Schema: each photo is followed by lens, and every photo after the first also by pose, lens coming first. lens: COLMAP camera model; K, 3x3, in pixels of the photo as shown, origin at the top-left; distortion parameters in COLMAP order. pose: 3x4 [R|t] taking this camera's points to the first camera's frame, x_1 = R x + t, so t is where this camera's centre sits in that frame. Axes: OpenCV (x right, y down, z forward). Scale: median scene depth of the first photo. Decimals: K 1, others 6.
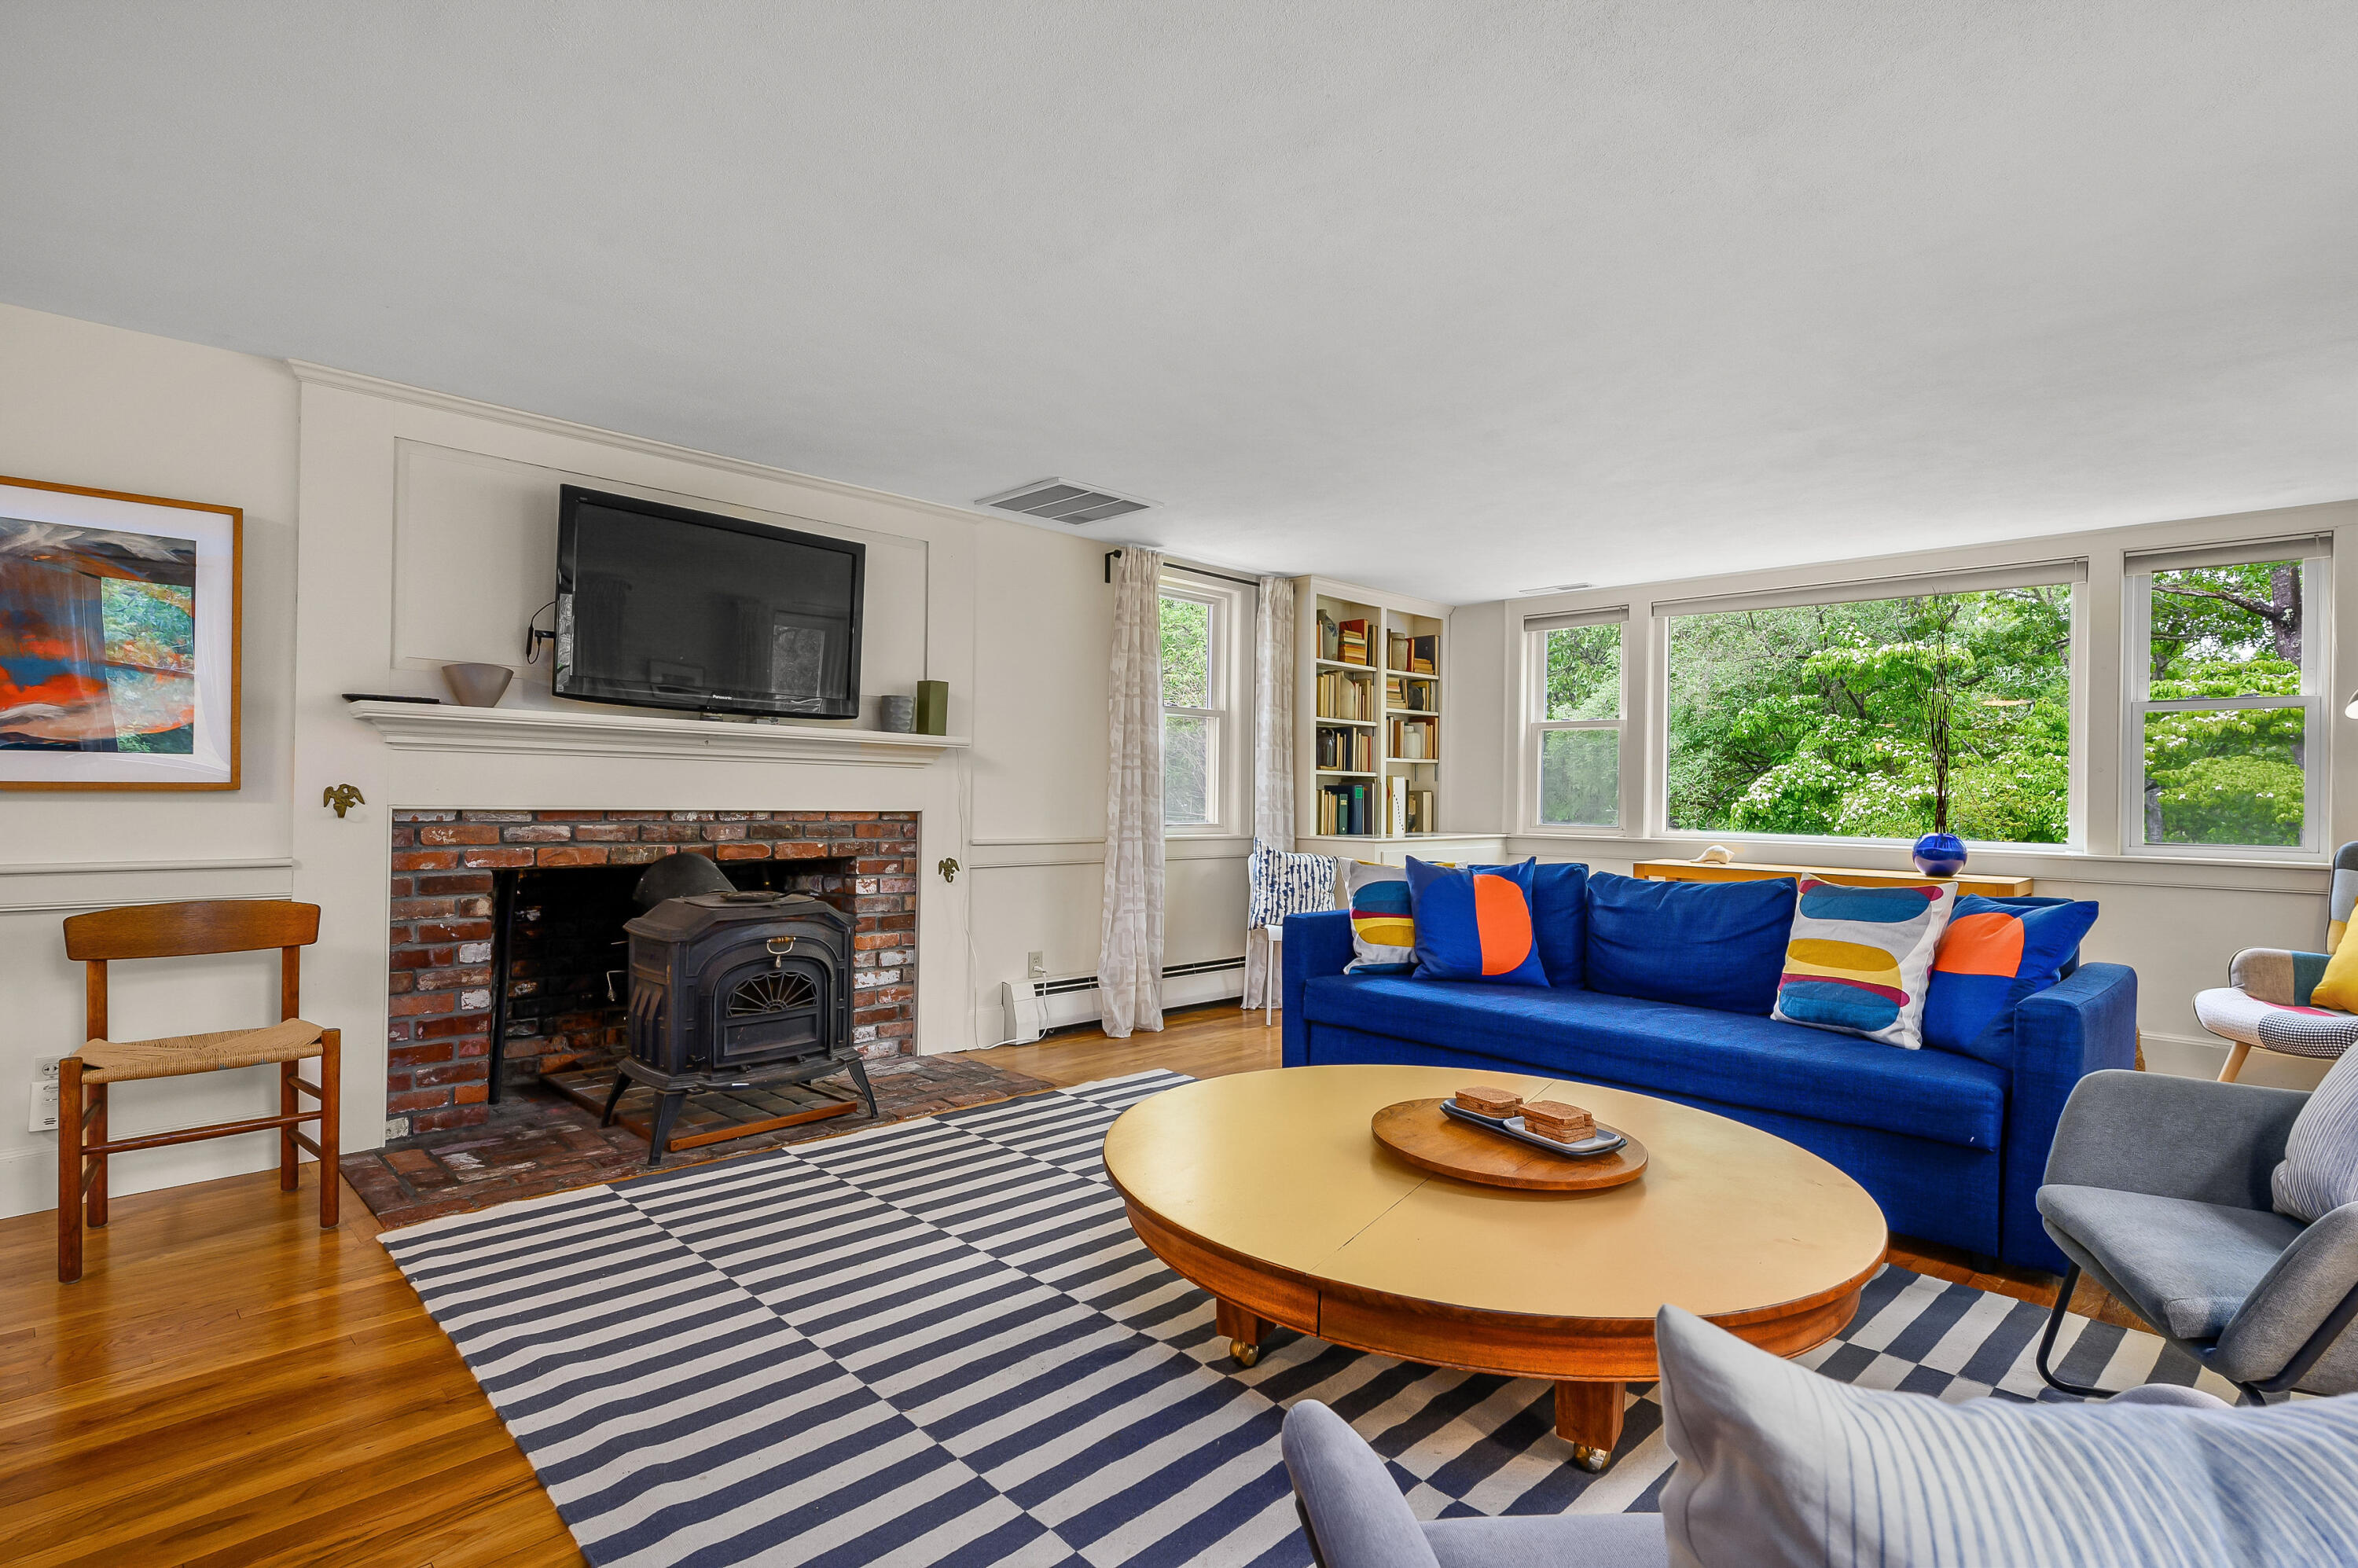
lens RADIAL K [[1143.2, 0, 1187.9], [0, 1143.2, 794.9], [0, 0, 1]] dist [-0.001628, -0.000101]
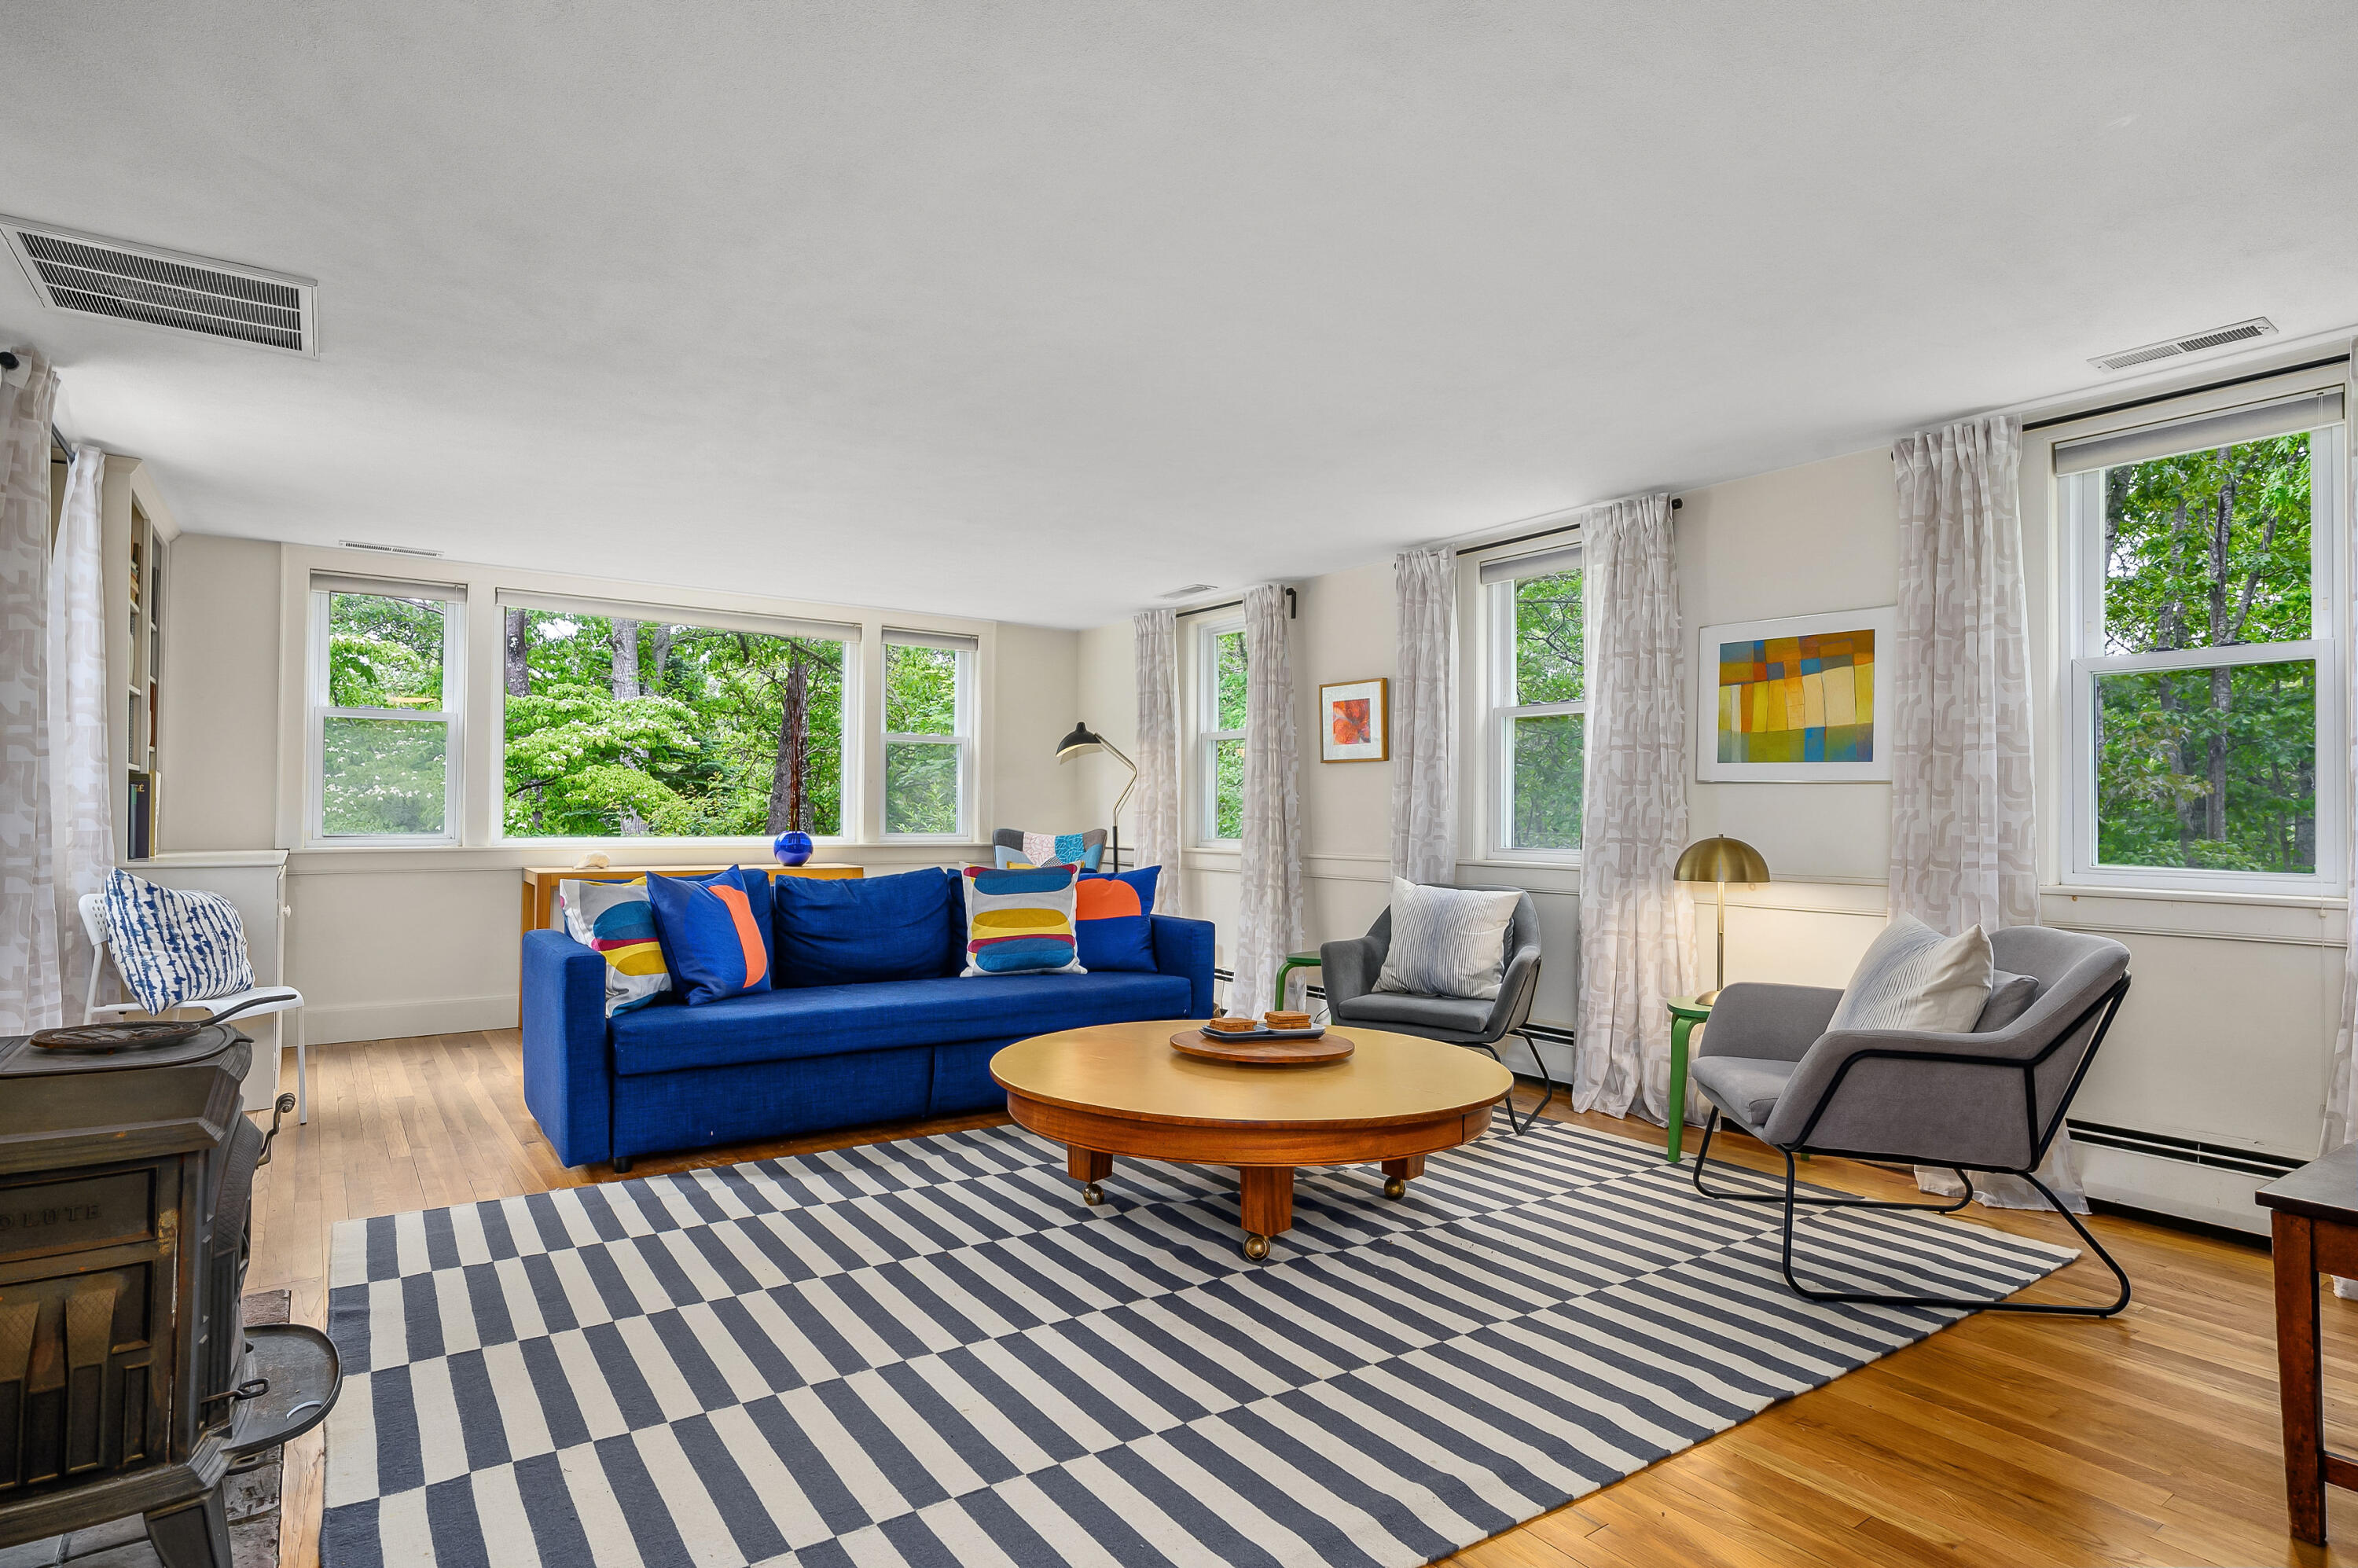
lens RADIAL K [[1191.0, 0, 1183.2], [0, 1191.0, 789.8], [0, 0, 1]] dist [0.003560, -0.000522]
pose [[0.195381, 0.006079, 0.980709, -0.649976], [-0.004017, 0.999977, -0.005398, -0.006667], [-0.980719, -0.002885, 0.195401, 0.430948]]
